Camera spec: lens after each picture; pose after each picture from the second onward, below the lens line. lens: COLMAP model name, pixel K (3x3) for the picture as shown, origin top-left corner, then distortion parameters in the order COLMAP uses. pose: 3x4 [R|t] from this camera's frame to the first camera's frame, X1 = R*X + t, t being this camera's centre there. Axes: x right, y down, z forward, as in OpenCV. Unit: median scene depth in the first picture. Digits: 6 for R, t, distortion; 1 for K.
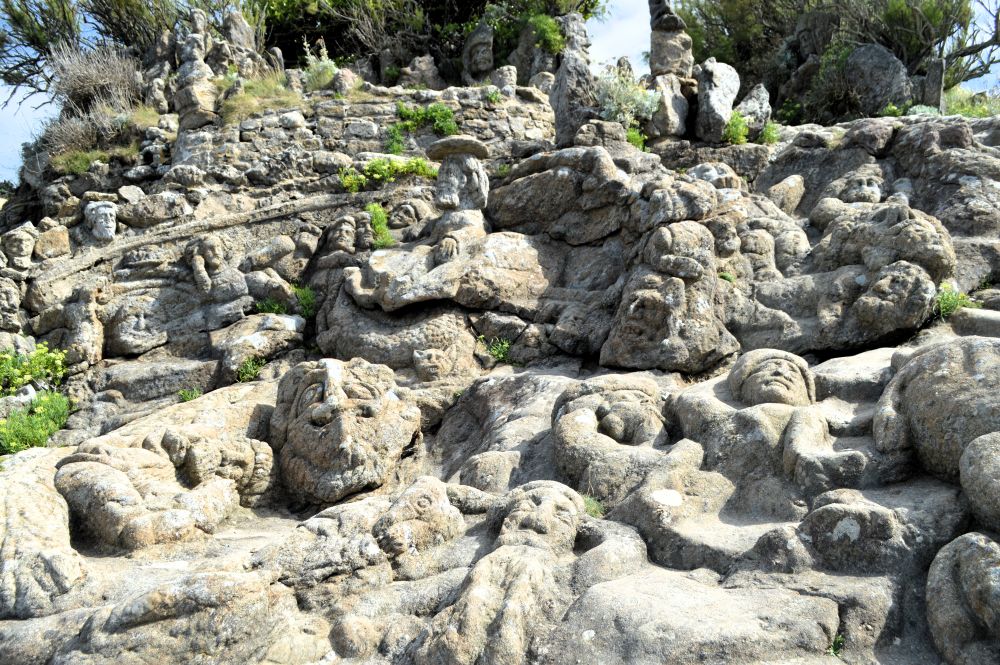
lens RADIAL K [[839.1, 0, 500.0], [0, 839.1, 332.5], [0, 0, 1]] dist [-0.070247, 0.003110]
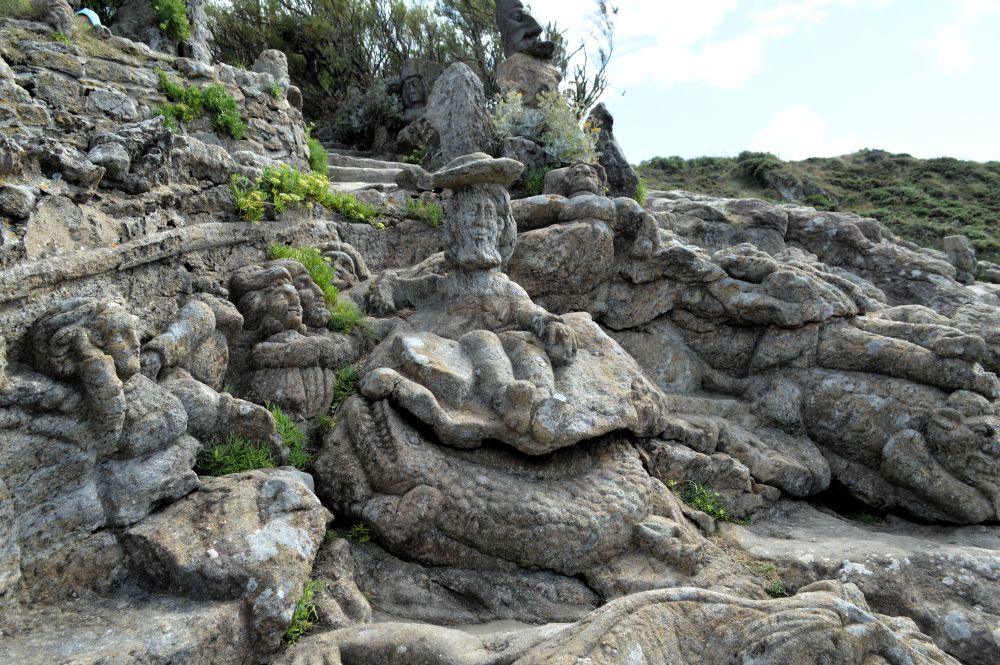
lens RADIAL K [[839.1, 0, 500.0], [0, 839.1, 332.5], [0, 0, 1]] dist [-0.070247, 0.003110]
pose [[0.721292, 0.005853, 0.692606, -0.450294], [0.022317, 0.999249, -0.031686, -0.074768], [-0.692271, 0.038311, 0.720620, 0.503233]]
